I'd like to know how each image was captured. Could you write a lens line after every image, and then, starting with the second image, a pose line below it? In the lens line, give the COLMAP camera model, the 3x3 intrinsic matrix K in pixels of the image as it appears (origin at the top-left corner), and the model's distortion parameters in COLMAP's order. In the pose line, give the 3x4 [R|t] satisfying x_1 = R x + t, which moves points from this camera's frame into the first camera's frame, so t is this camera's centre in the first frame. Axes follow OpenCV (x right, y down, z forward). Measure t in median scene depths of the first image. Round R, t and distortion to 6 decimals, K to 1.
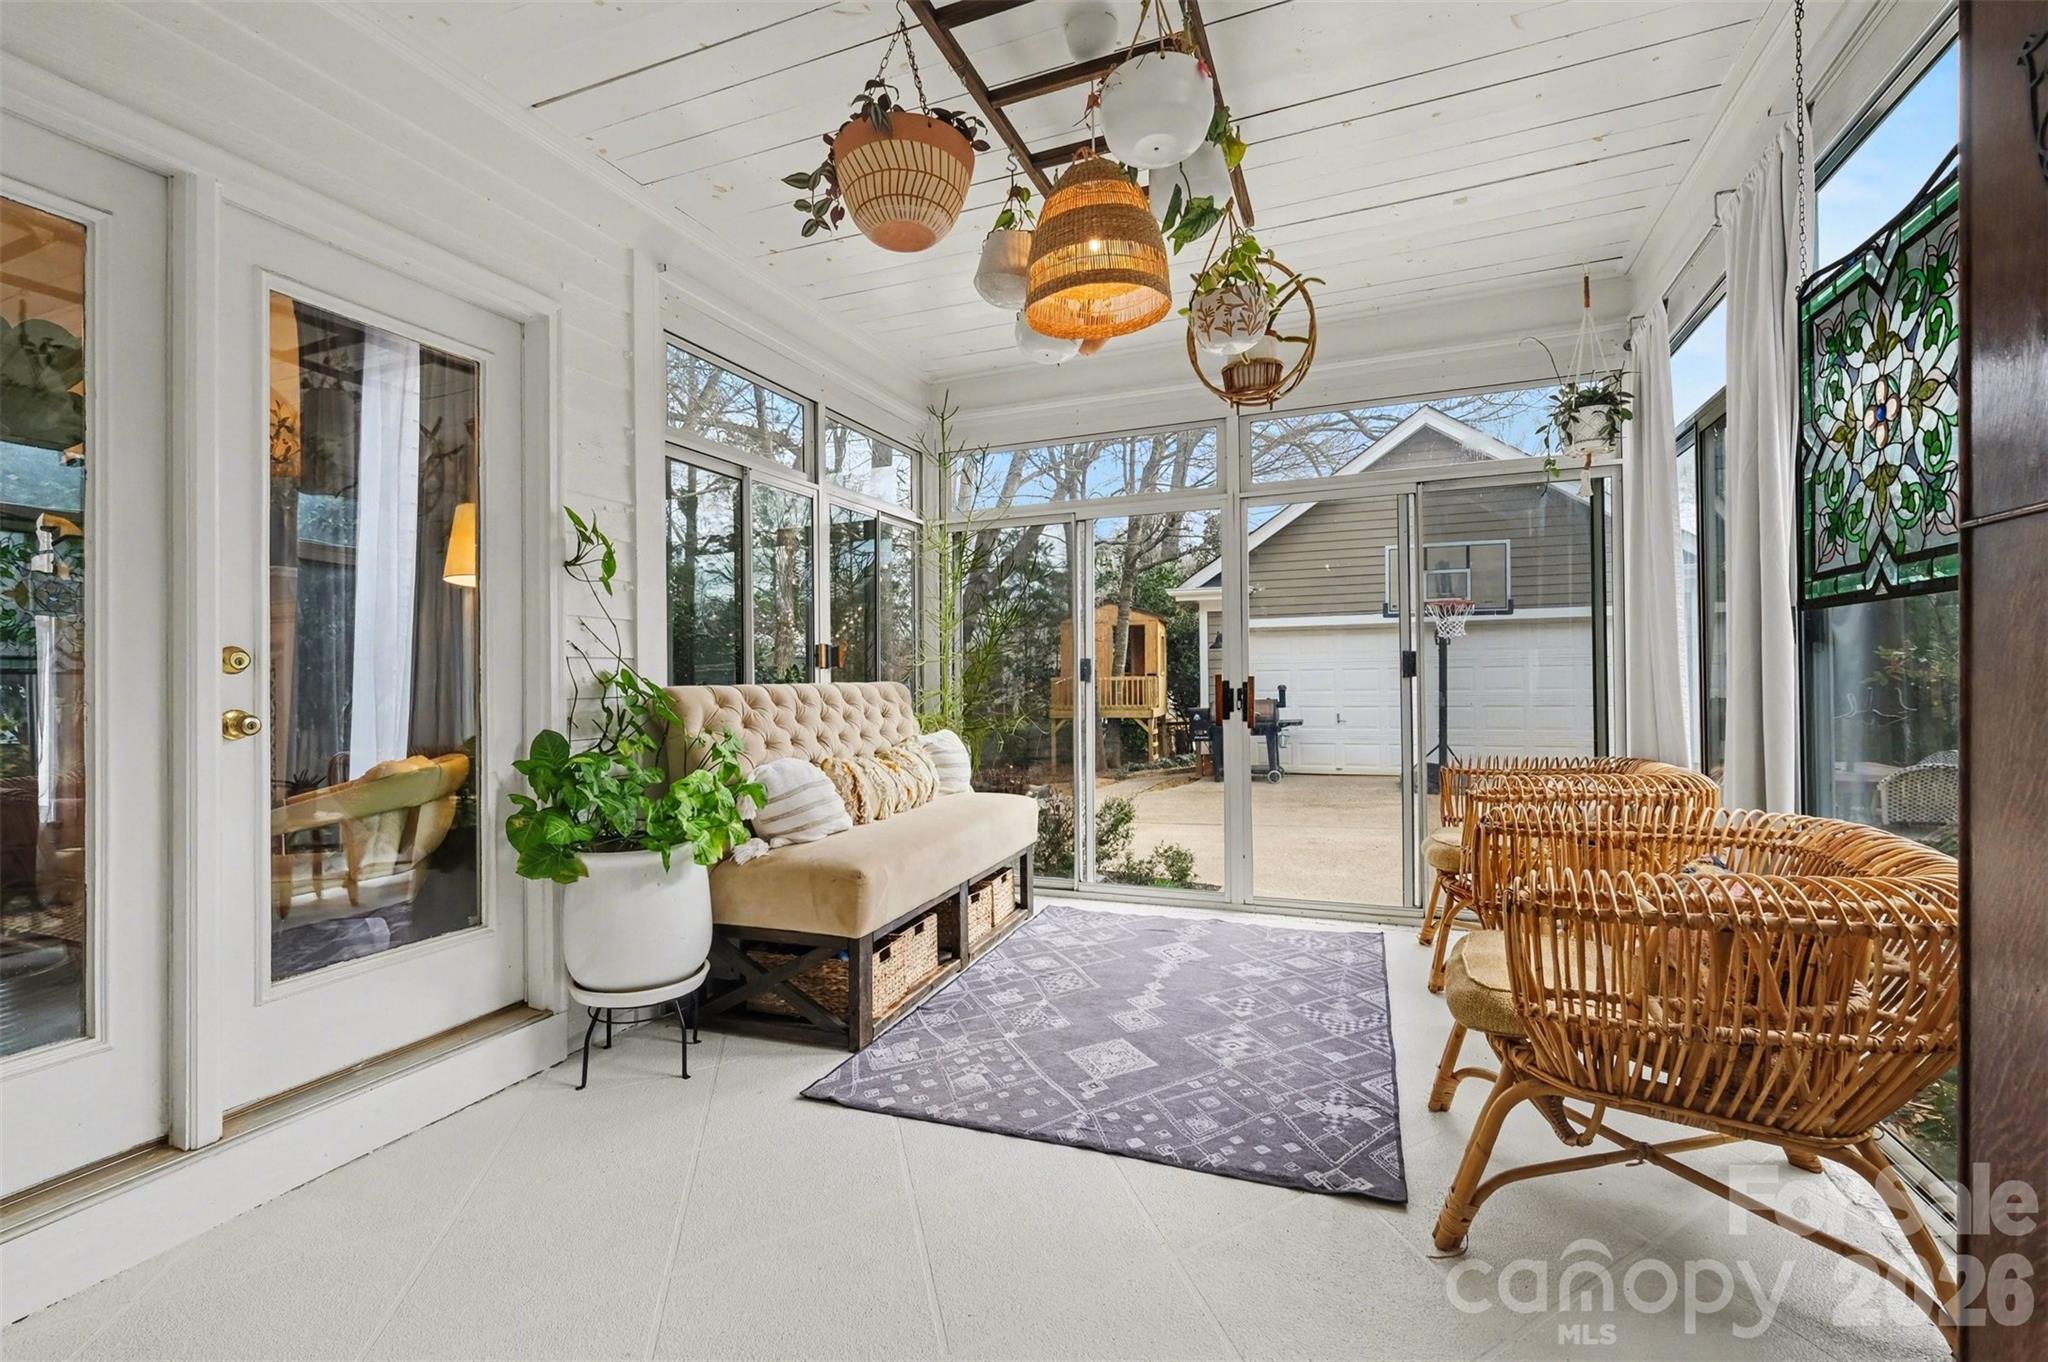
lens RADIAL K [[894.5, 0, 1009.8], [0, 894.5, 683.9], [0, 0, 1]] dist [-0.003973, 0.000268]
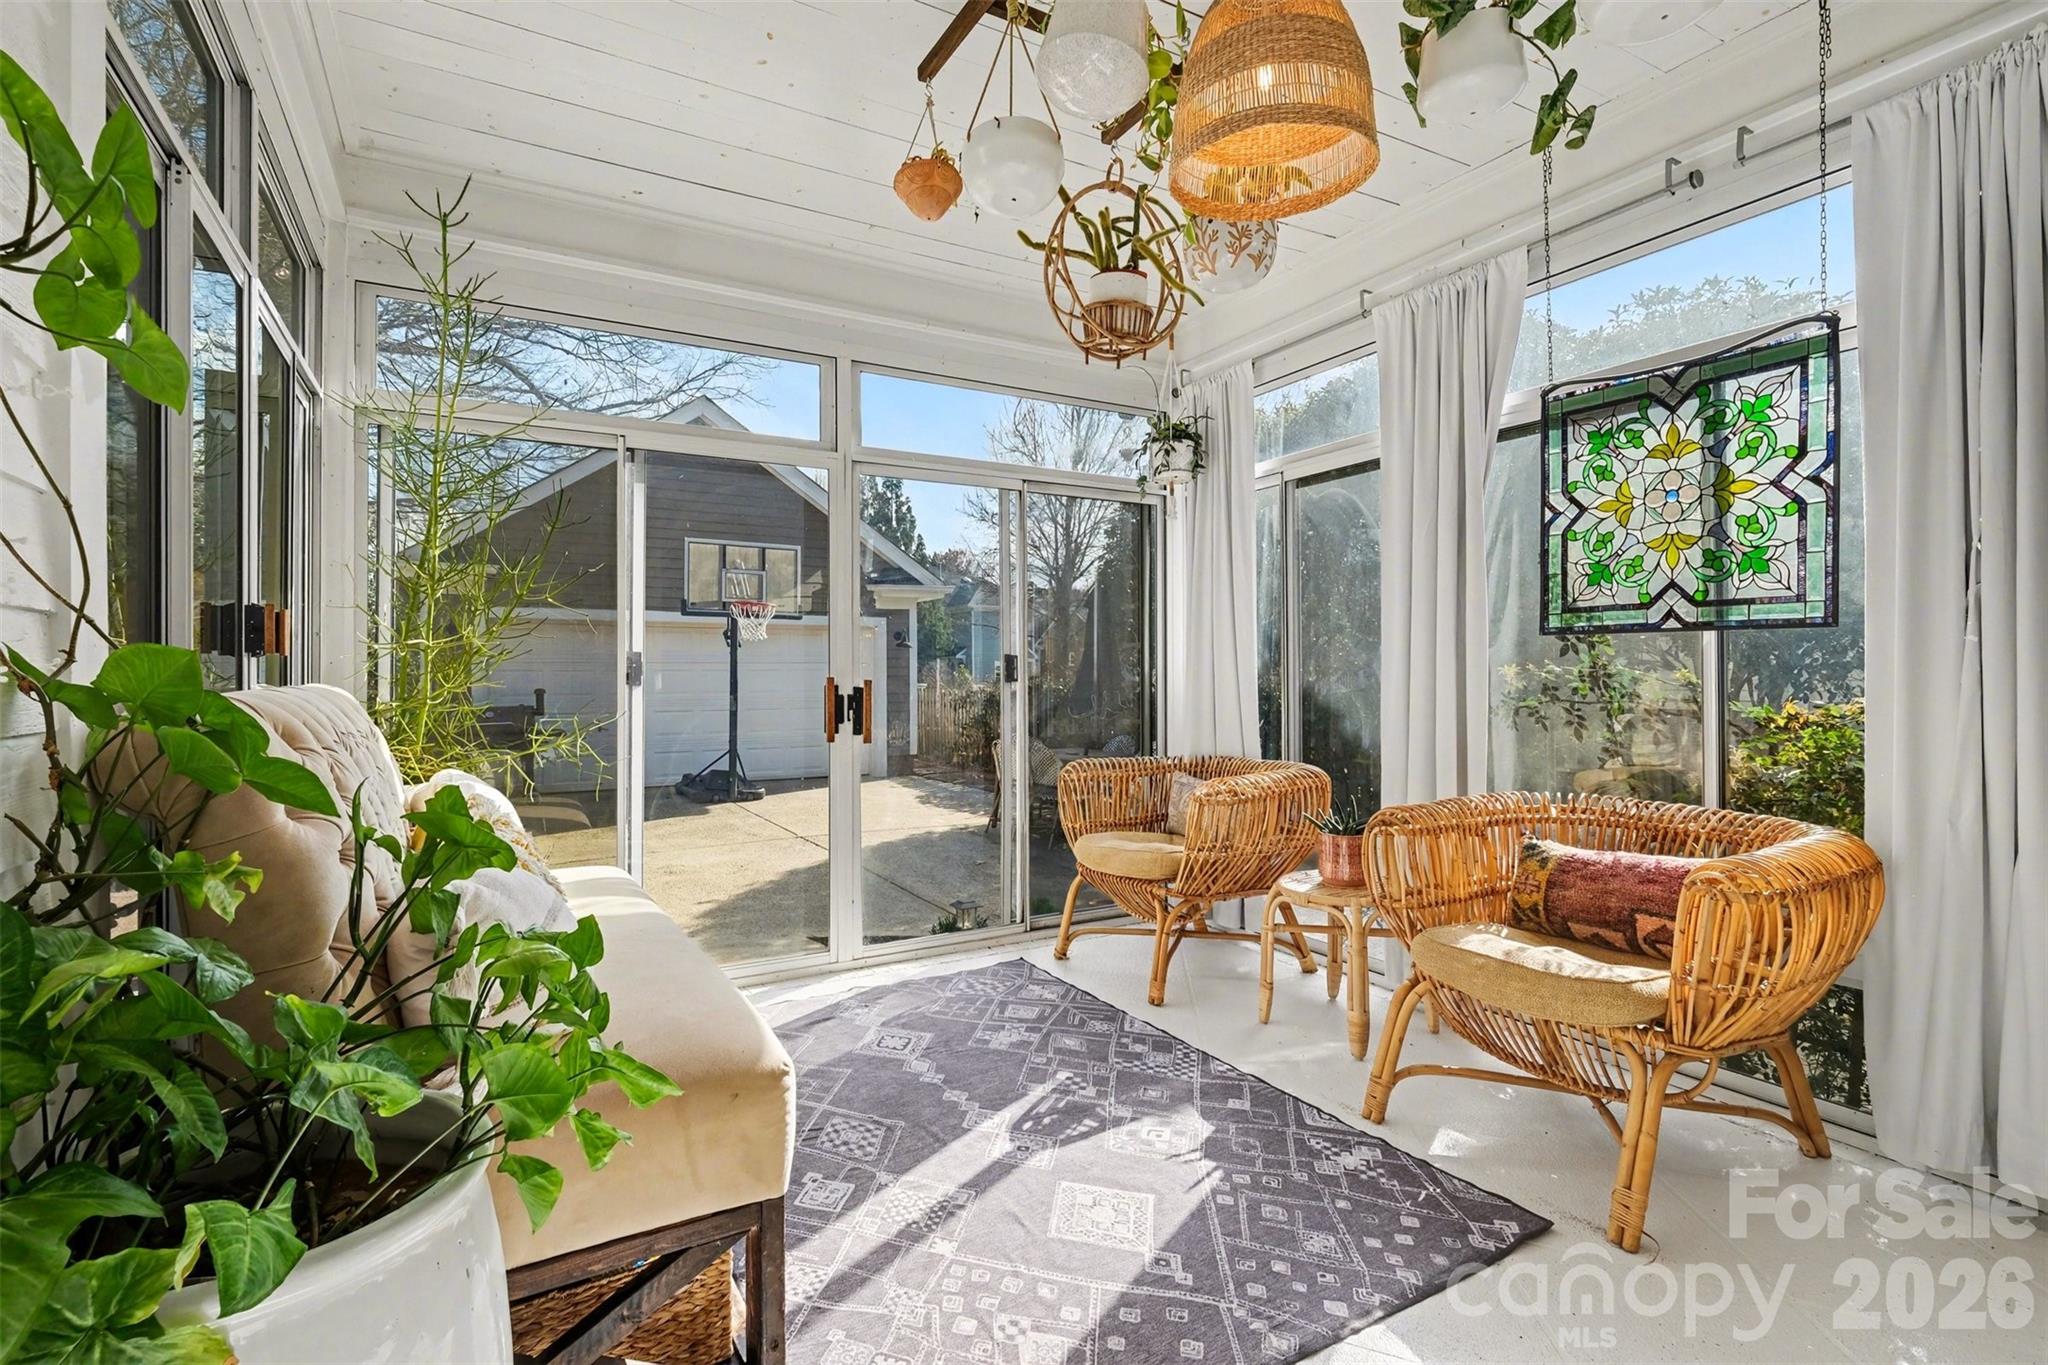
lens RADIAL K [[941.7, 0, 1028.0], [0, 941.7, 668.6], [0, 0, 1]] dist [-0.010165, 0.001103]
pose [[0.632119, 0.015492, 0.774717, -0.486098], [-0.001252, 0.999819, -0.018973, -0.004160], [-0.774871, 0.011023, 0.632024, 0.533112]]
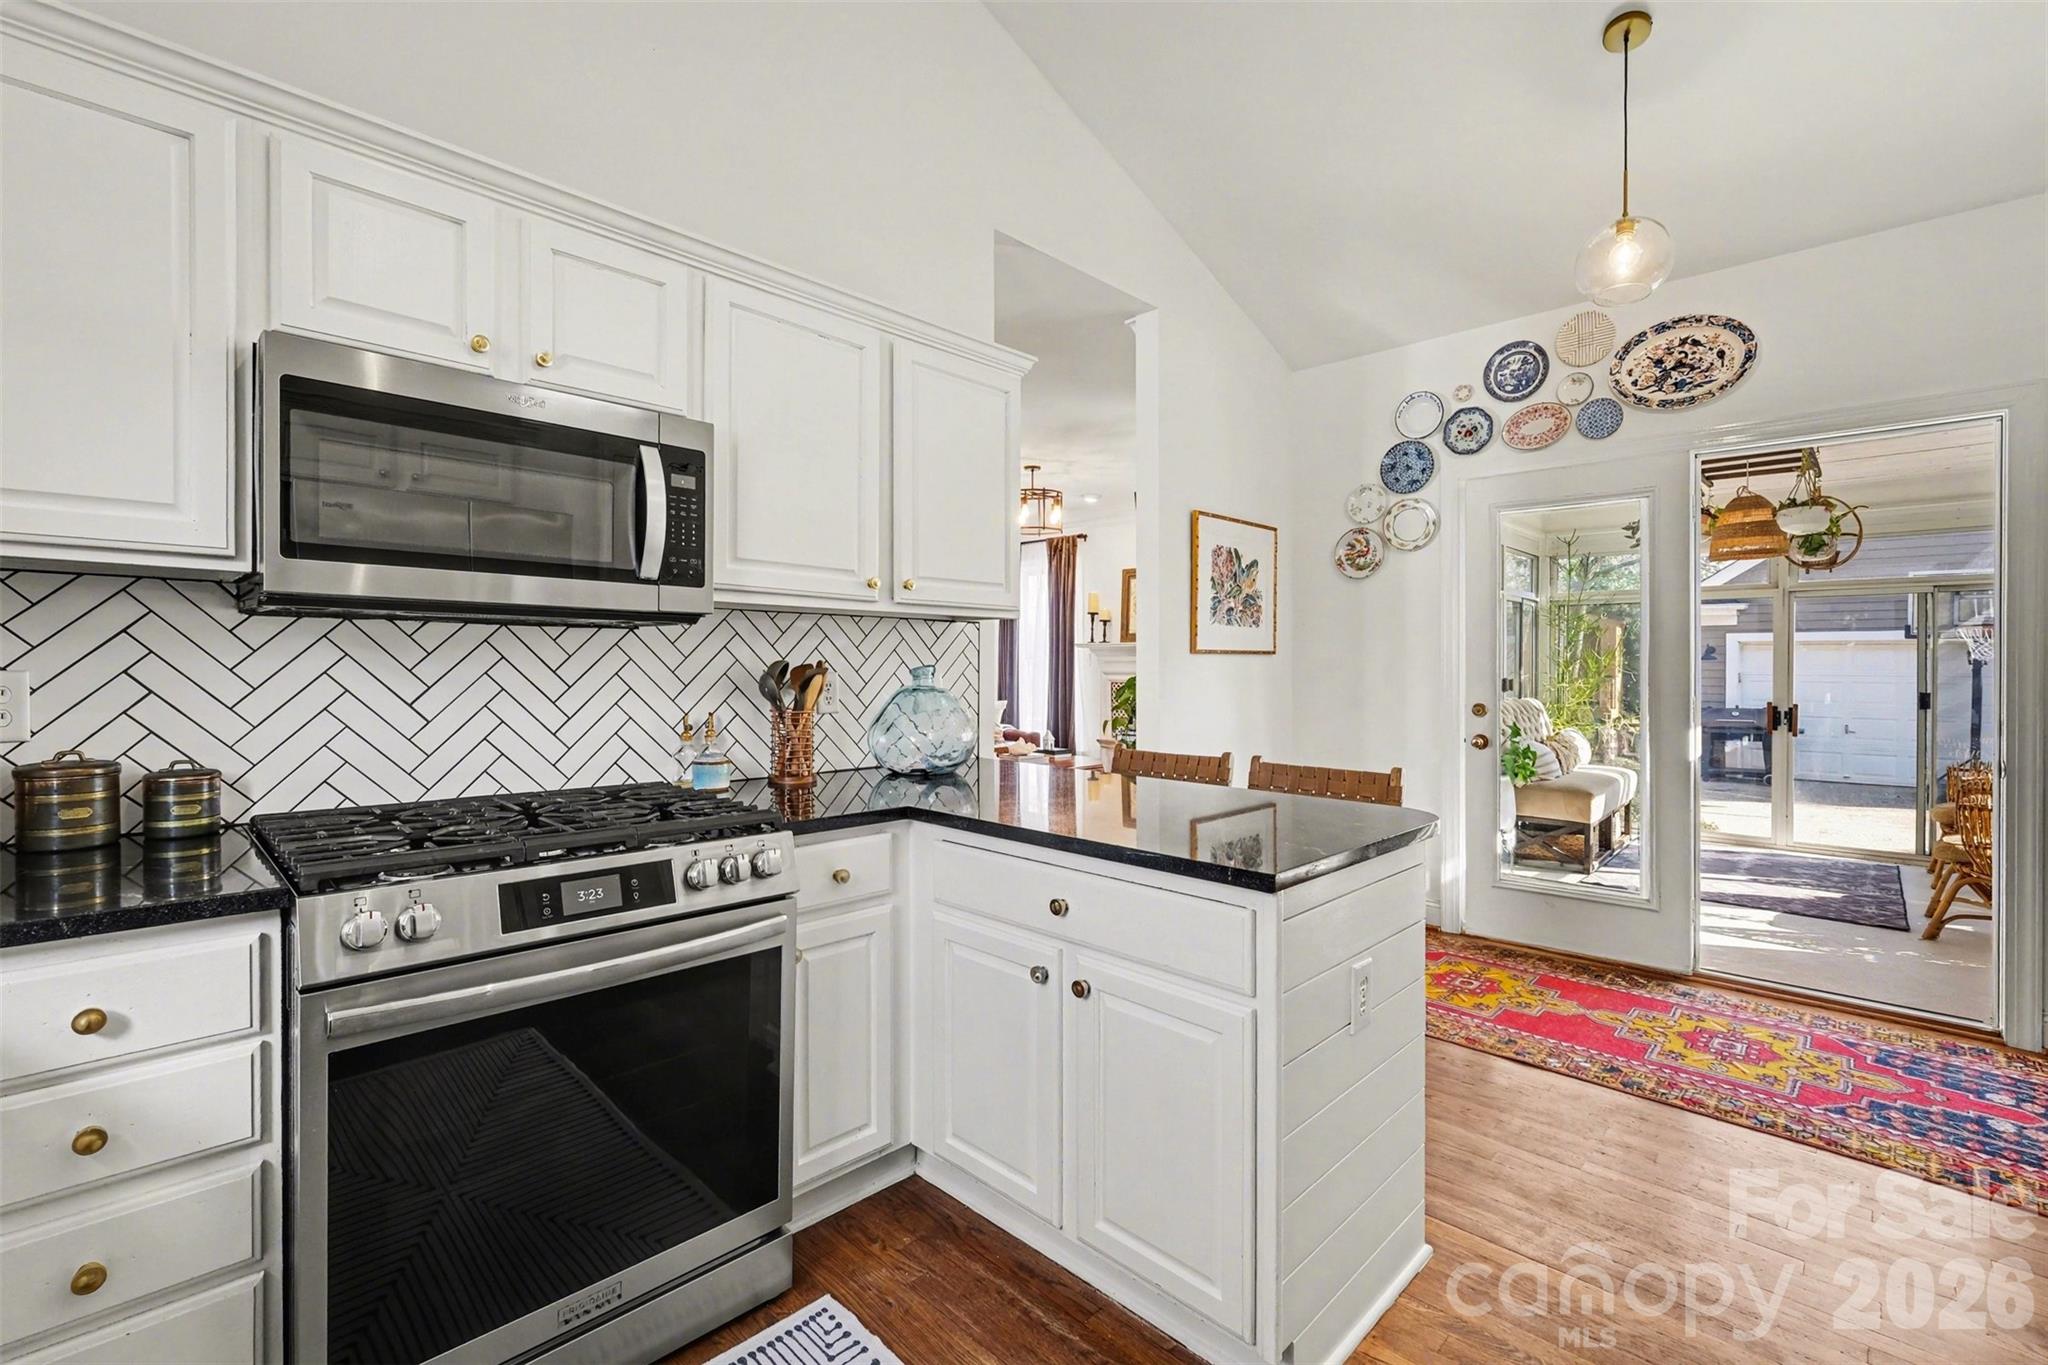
lens RADIAL K [[859.0, 0, 1031.9], [0, 859.0, 668.6], [0, 0, 1]] dist [-0.009126, 0.000472]
pose [[0.919699, 0.021088, -0.392058, -0.616611], [-0.021629, 0.999761, 0.003038, -0.074311], [0.392029, 0.005686, 0.919935, -1.485138]]
